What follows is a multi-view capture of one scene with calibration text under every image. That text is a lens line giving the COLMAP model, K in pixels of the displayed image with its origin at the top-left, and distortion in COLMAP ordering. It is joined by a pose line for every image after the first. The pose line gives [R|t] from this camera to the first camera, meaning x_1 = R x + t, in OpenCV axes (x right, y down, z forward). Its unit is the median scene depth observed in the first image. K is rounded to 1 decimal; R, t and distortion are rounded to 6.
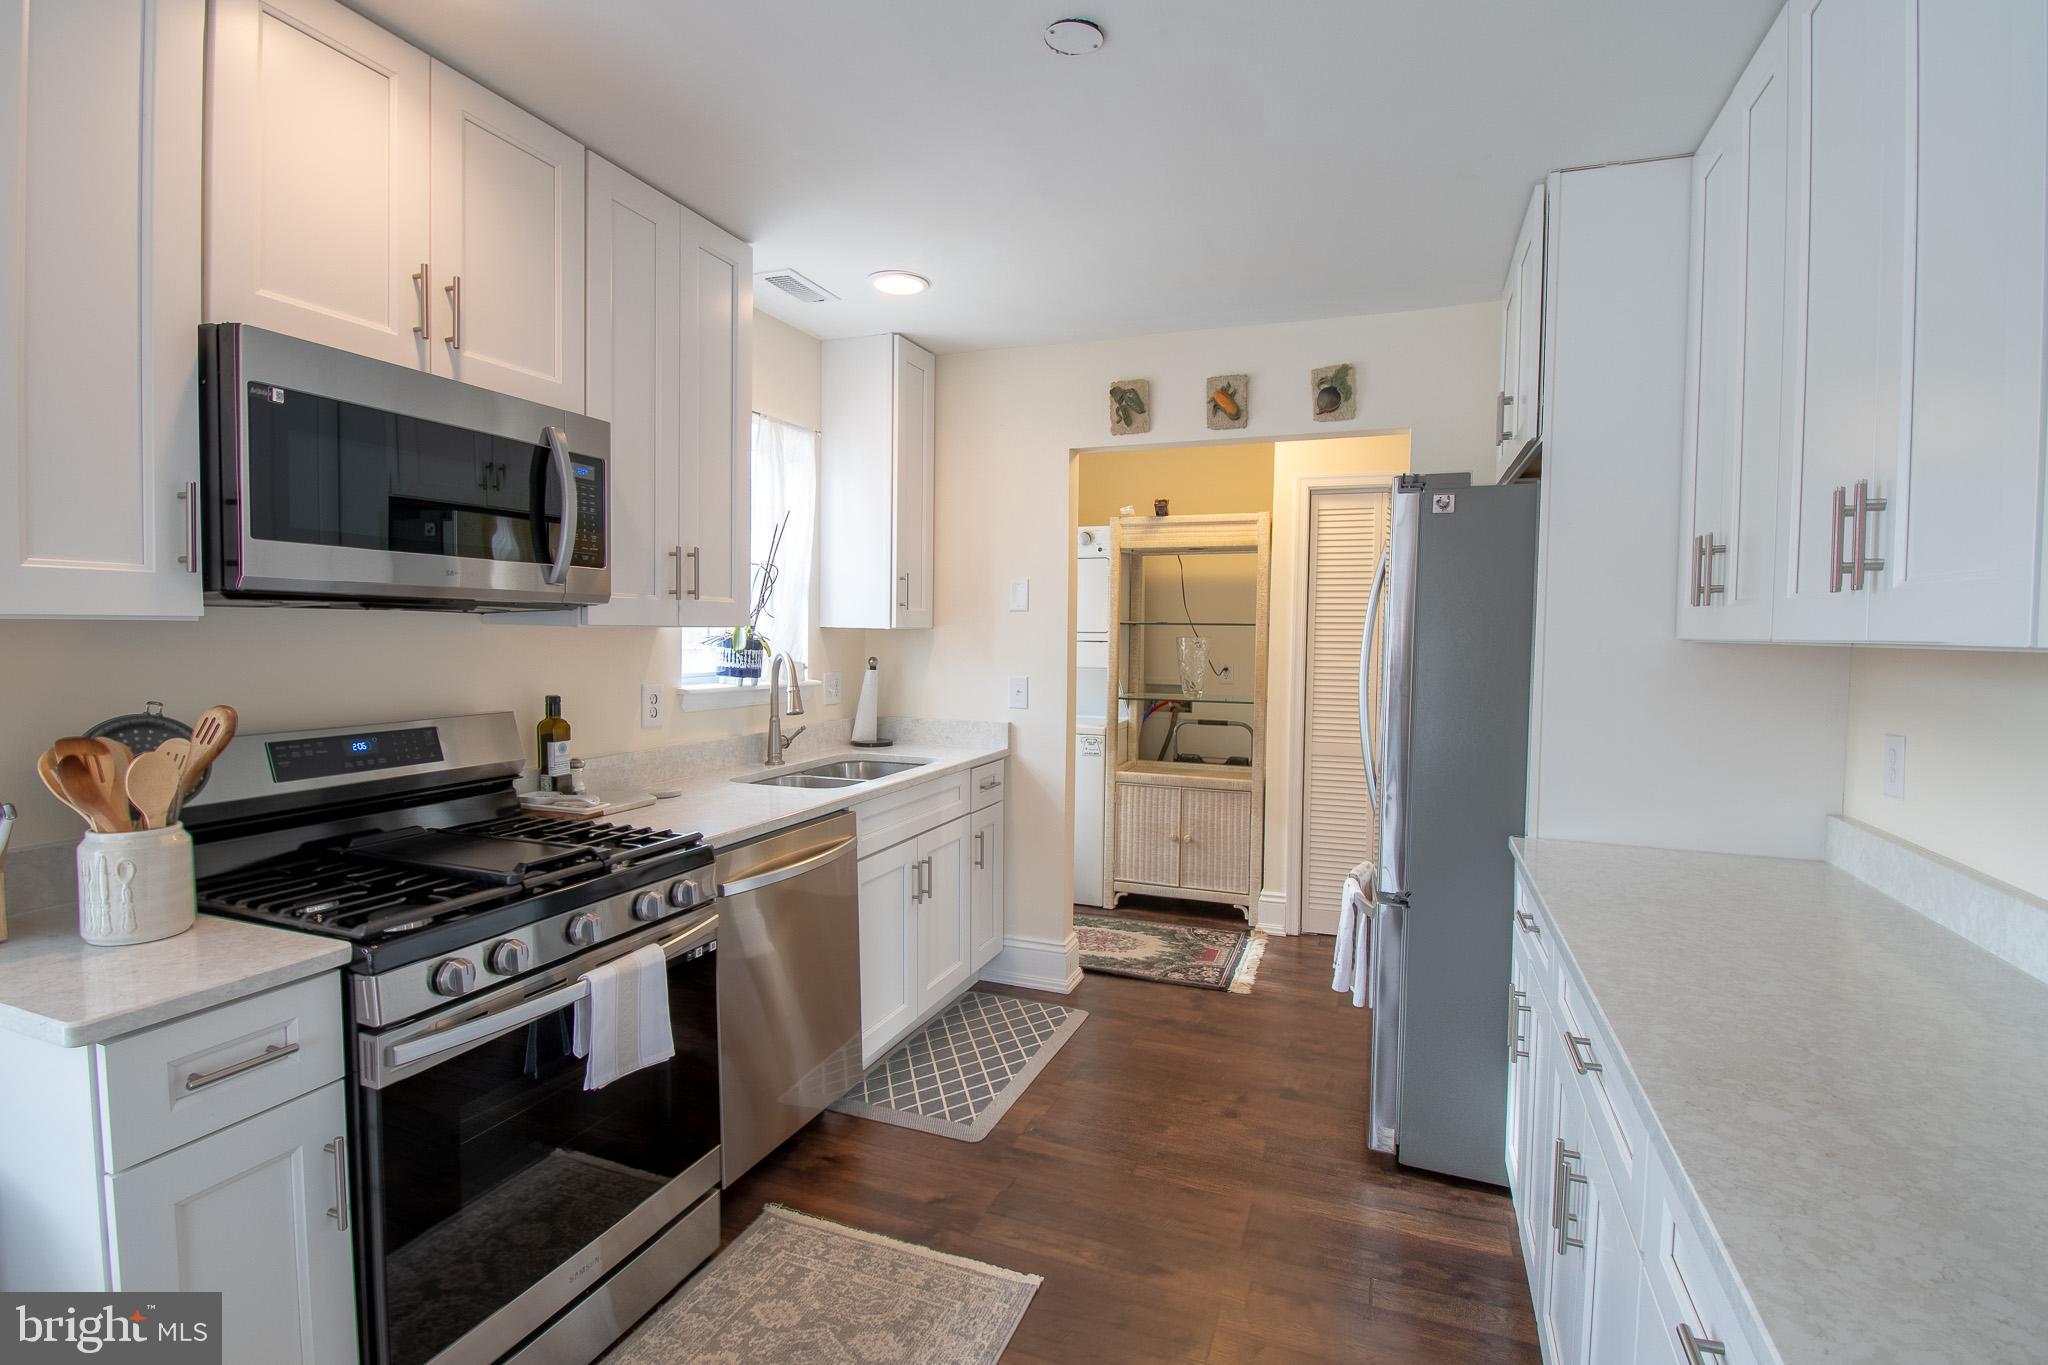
lens RADIAL K [[942.2, 0, 1021.4], [0, 942.2, 647.1], [0, 0, 1]] dist [-0.000924, 0.000075]
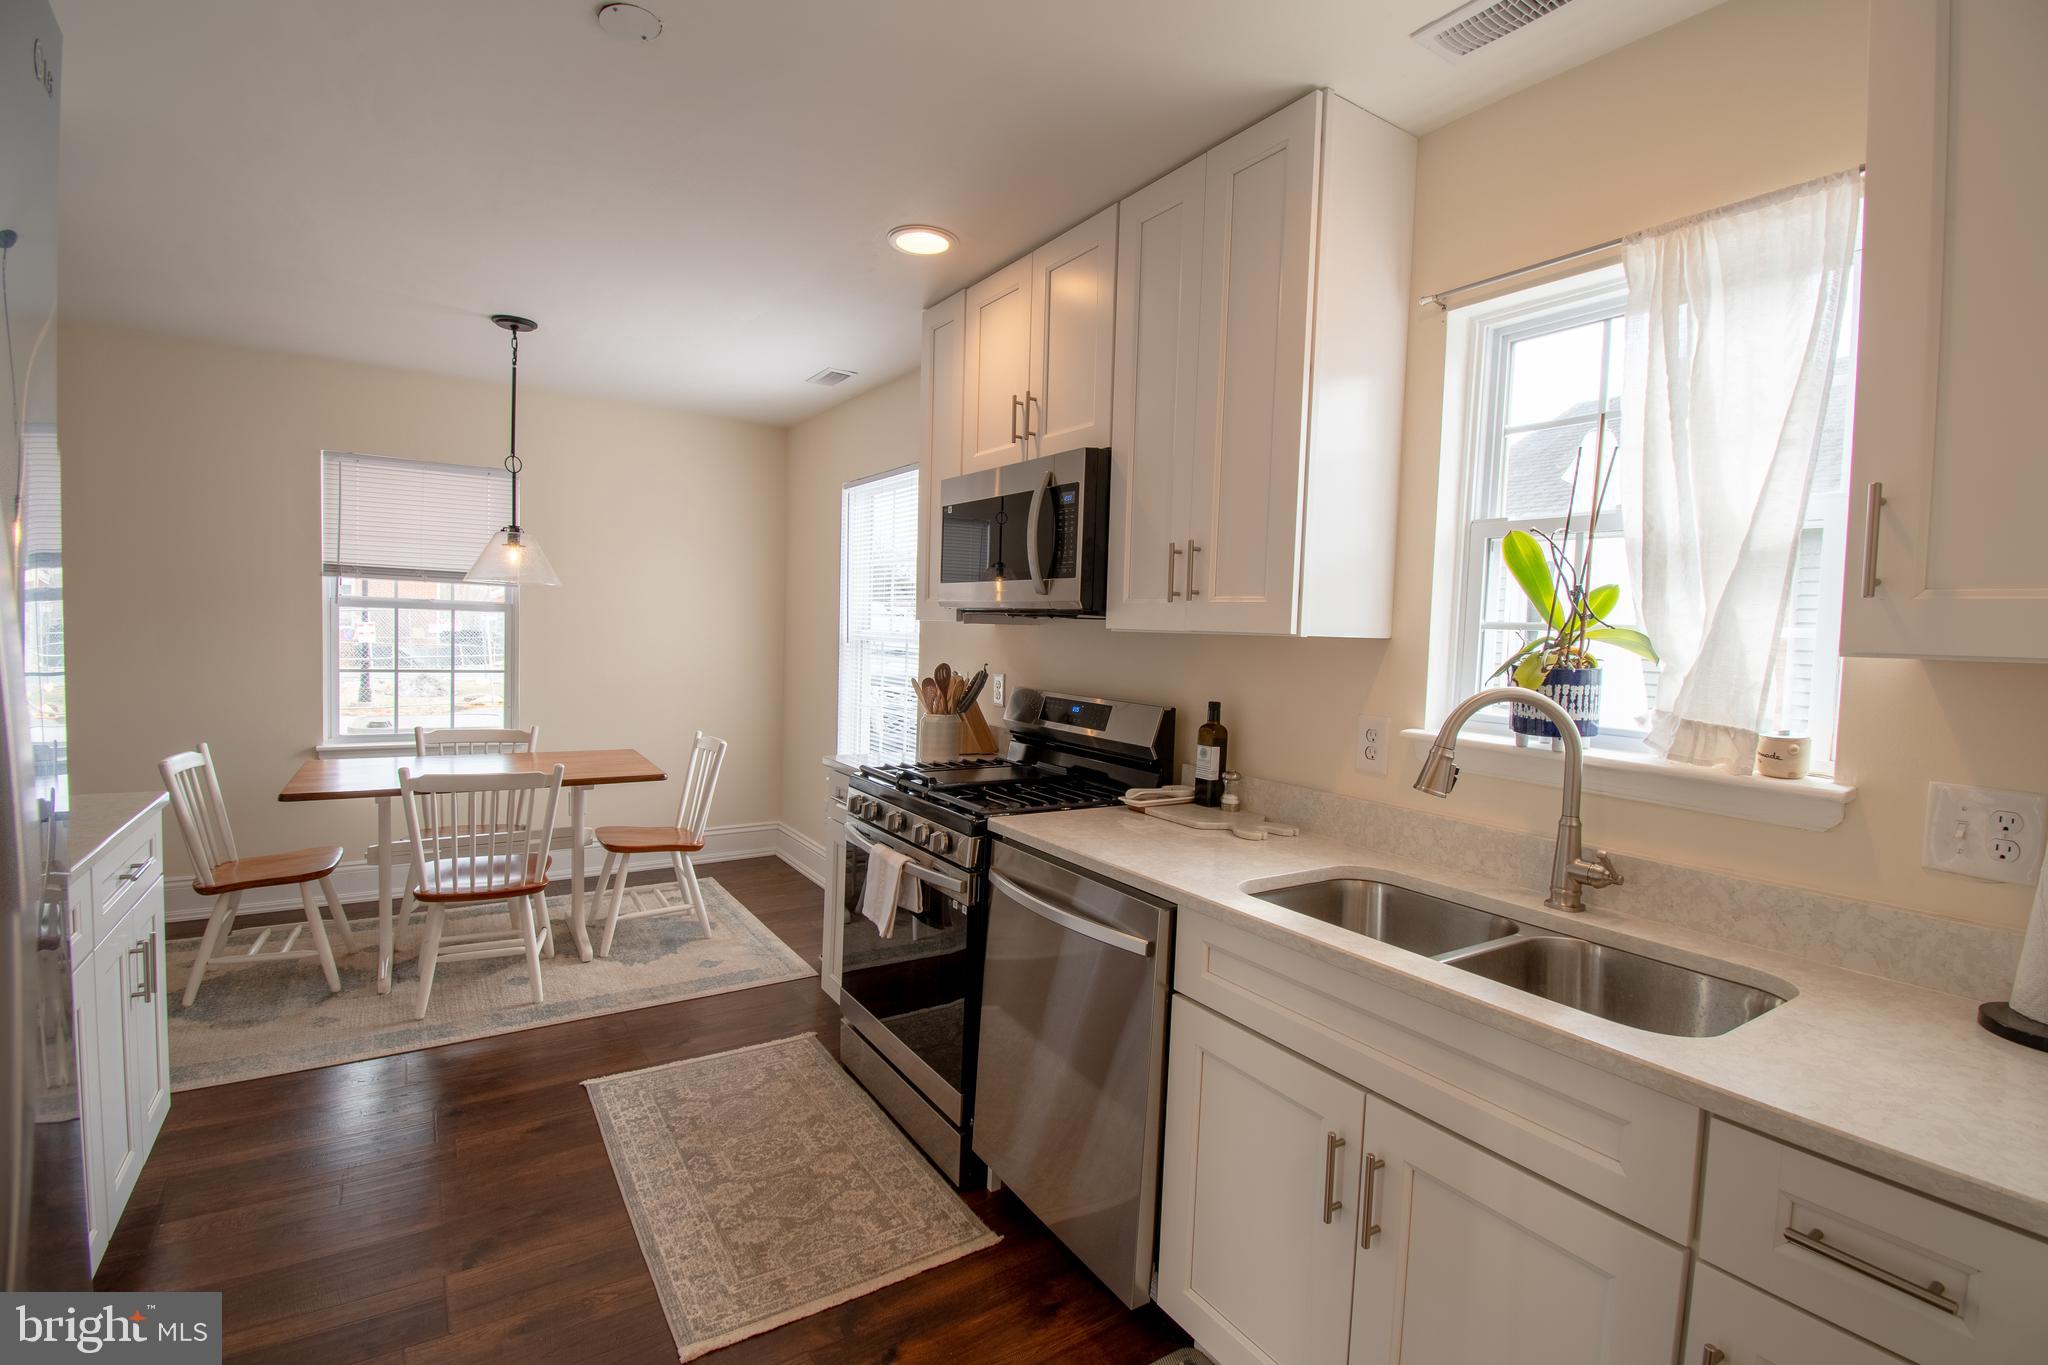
lens RADIAL K [[942.2, 0, 1021.4], [0, 942.2, 647.1], [0, 0, 1]] dist [-0.000924, 0.000075]
pose [[-0.580180, -0.014969, -0.814351, 0.556493], [-0.057790, 0.998068, 0.022826, -0.022874], [0.812436, 0.060305, -0.579924, 1.715169]]
